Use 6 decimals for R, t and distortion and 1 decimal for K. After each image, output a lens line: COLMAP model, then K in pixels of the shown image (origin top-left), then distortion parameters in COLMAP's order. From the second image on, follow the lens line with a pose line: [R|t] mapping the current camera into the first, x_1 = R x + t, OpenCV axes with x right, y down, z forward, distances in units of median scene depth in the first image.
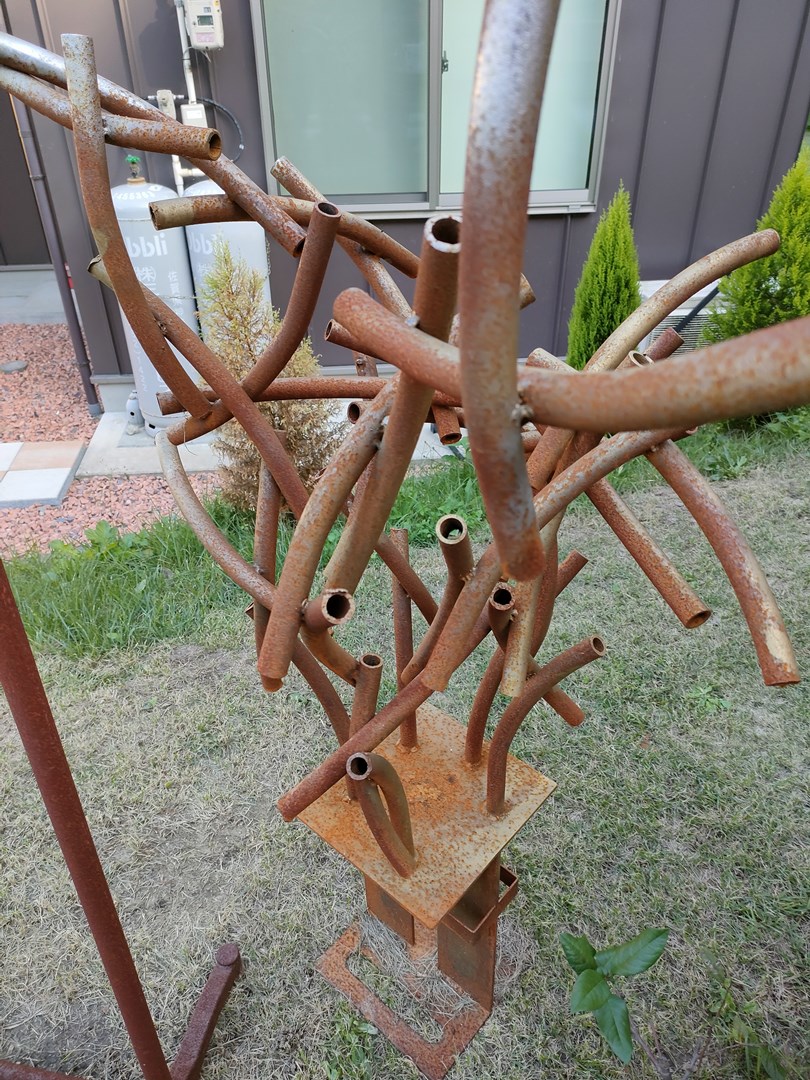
lens RADIAL K [[835.1, 0, 405.4], [0, 835.1, 541.2], [0, 0, 1]] dist [0.068428, -0.001499]
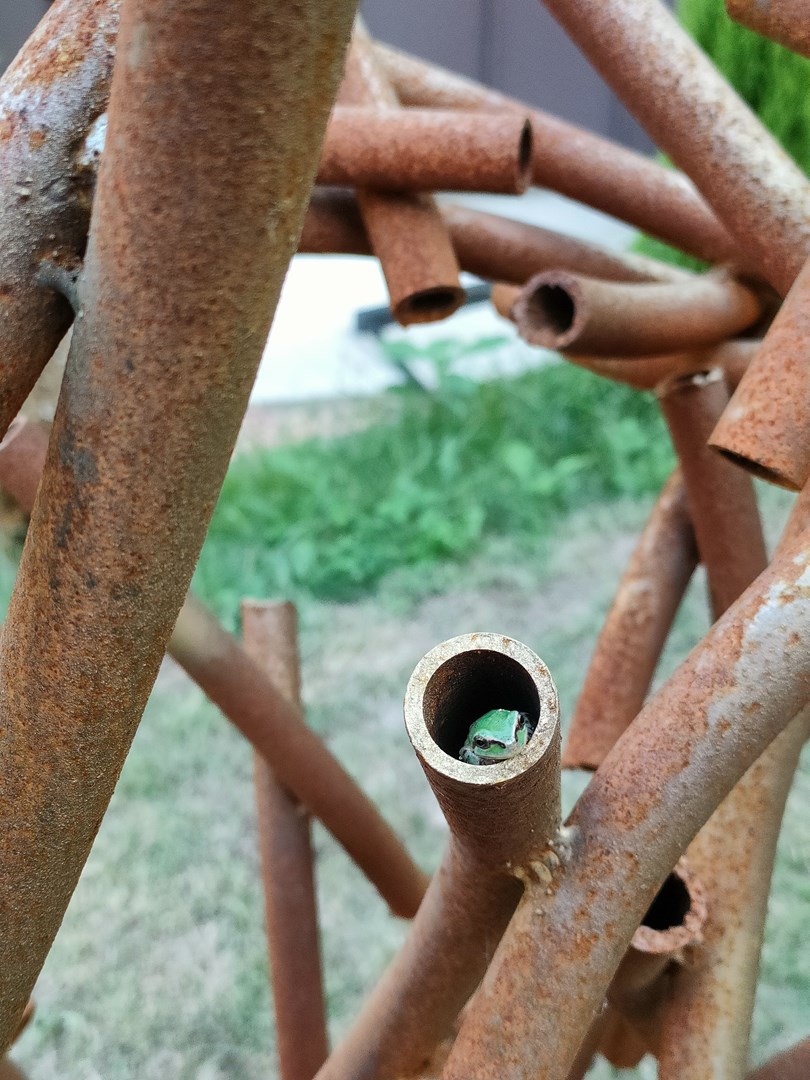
lens RADIAL K [[835.1, 0, 405.1], [0, 835.1, 538.9], [0, 0, 1]] dist [0.068428, -0.001499]
pose [[0.995139, -0.039512, 0.090207, 0.019888], [0.034130, 0.997588, 0.060445, -0.068019], [-0.092377, -0.057072, 0.994087, 0.799142]]
